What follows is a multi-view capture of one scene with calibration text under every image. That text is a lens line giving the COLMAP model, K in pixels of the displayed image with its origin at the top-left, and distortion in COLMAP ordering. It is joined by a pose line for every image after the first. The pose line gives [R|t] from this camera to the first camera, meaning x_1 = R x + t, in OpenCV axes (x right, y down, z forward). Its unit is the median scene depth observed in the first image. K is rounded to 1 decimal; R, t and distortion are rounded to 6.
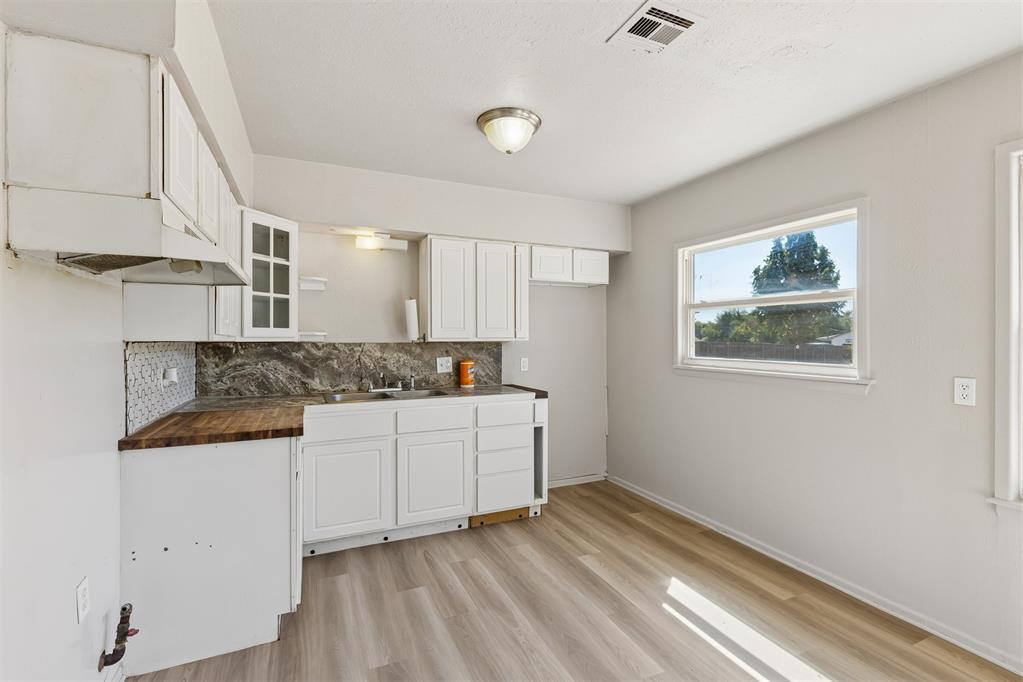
lens RADIAL K [[444.5, 0, 505.7], [0, 444.5, 338.0], [0, 0, 1]] dist [-0.000572, -0.000439]
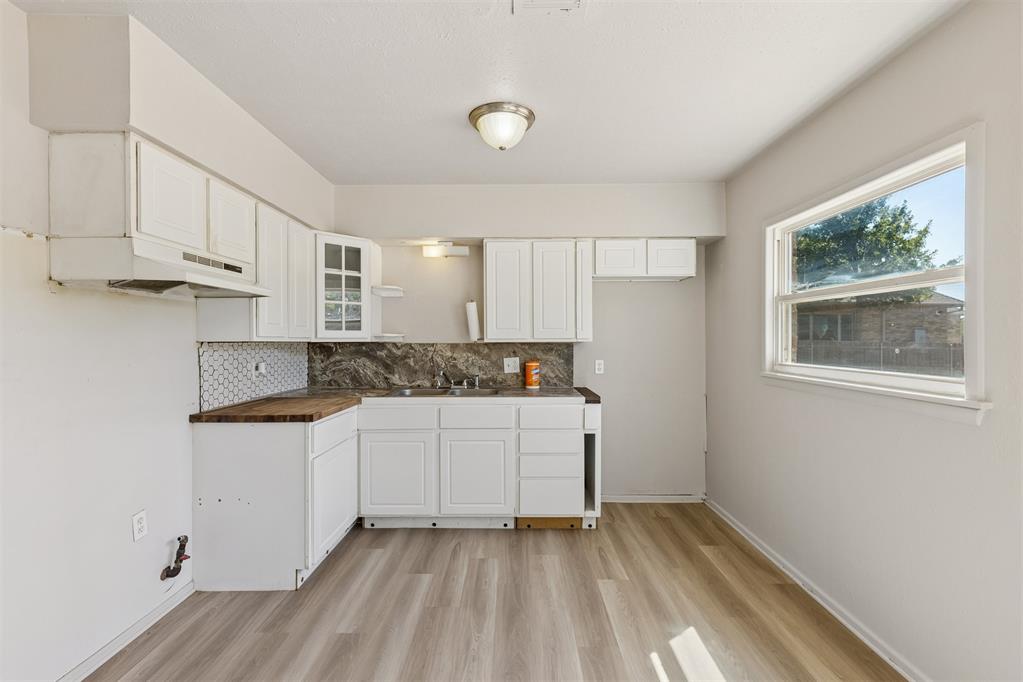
lens RADIAL K [[443.1, 0, 511.5], [0, 443.1, 341.0], [0, 0, 1]] dist [0.002091, -0.000296]
pose [[0.915289, 0.000989, -0.402796, 0.311847], [0.001225, 0.999986, 0.005240, -0.000183], [0.402796, -0.005290, 0.915275, 0.085712]]
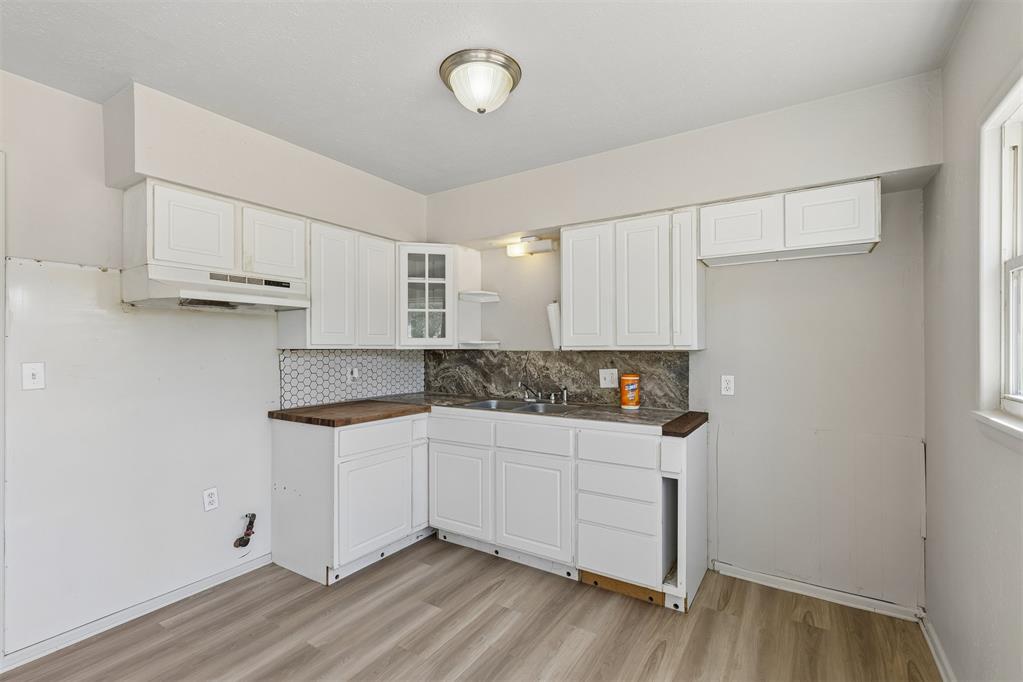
lens RADIAL K [[446.9, 0, 516.0], [0, 446.9, 347.6], [0, 0, 1]] dist [0.000090, -0.000147]
pose [[0.569896, 0.002663, -0.821712, 0.517977], [0.002908, 0.999982, 0.005257, -0.001895], [0.821712, -0.005386, 0.569878, 0.444965]]
